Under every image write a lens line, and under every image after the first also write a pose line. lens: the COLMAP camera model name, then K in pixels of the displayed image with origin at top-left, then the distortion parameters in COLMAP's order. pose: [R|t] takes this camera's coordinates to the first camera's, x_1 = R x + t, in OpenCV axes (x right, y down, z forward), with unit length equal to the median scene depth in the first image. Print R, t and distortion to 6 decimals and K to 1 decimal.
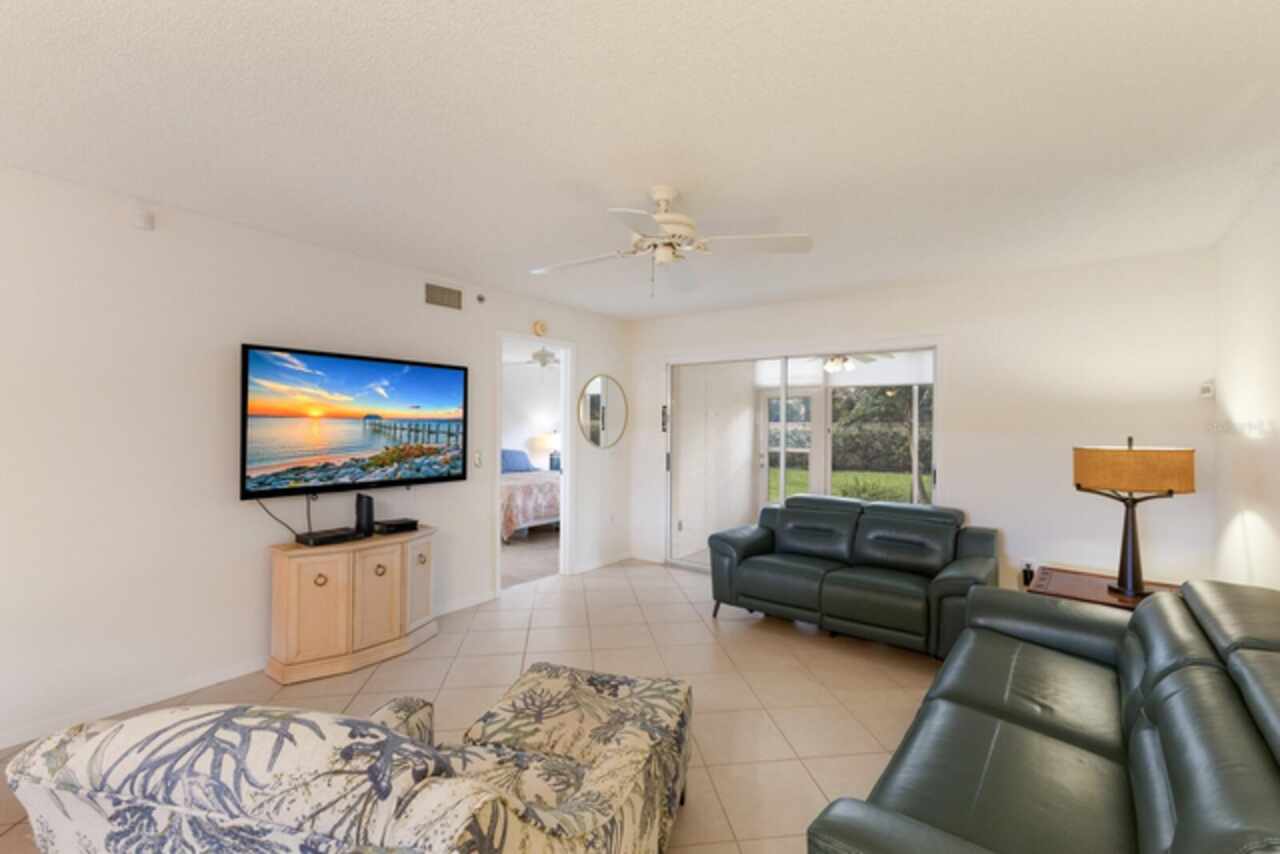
lens RADIAL K [[559.3, 0, 633.5], [0, 559.3, 427.5], [0, 0, 1]] dist [0.026760, 0.000285]
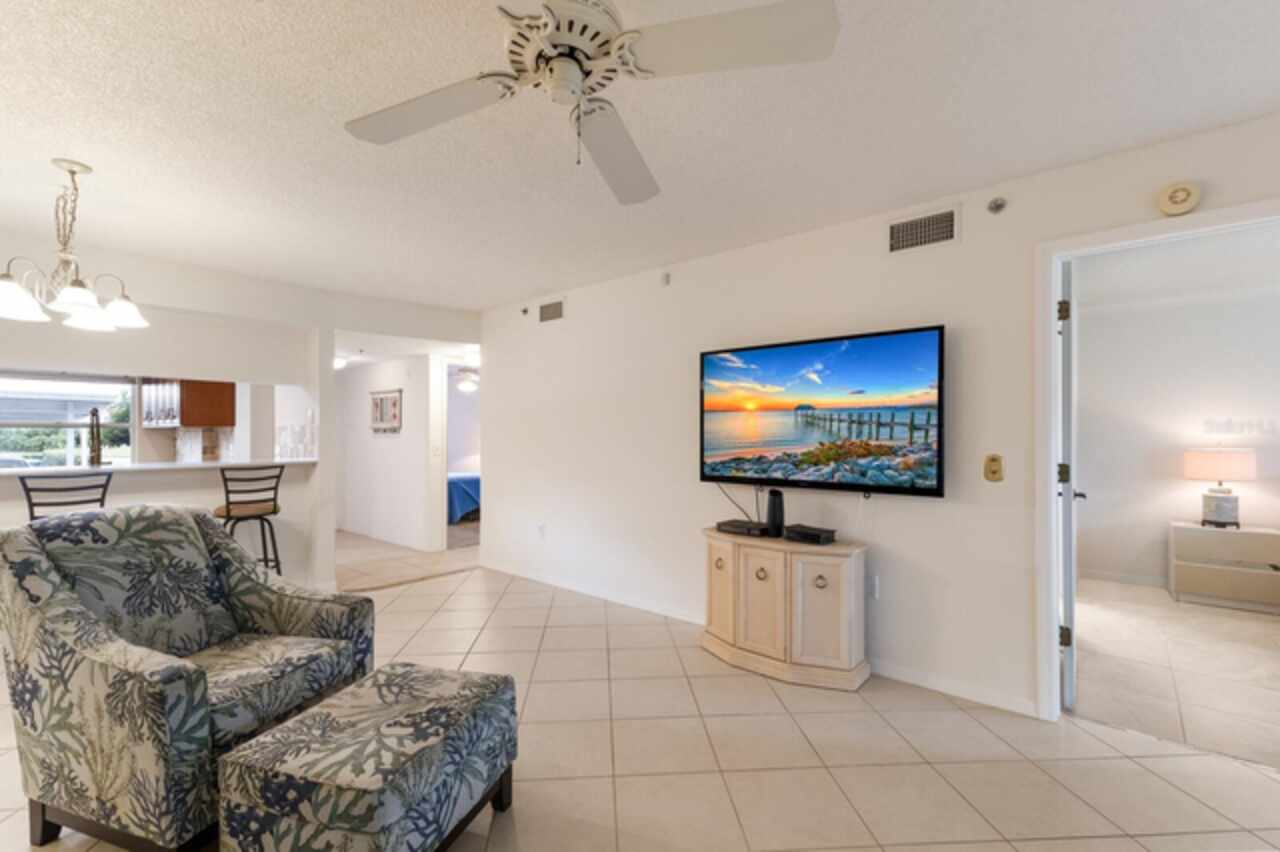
lens RADIAL K [[559.3, 0, 633.5], [0, 559.3, 426.5], [0, 0, 1]] dist [0.026760, 0.000285]
pose [[-0.059464, -0.027761, -0.997844, 0.426398], [-0.014010, 0.999538, -0.026974, 0.038349], [0.998132, 0.012376, -0.059825, 0.776541]]
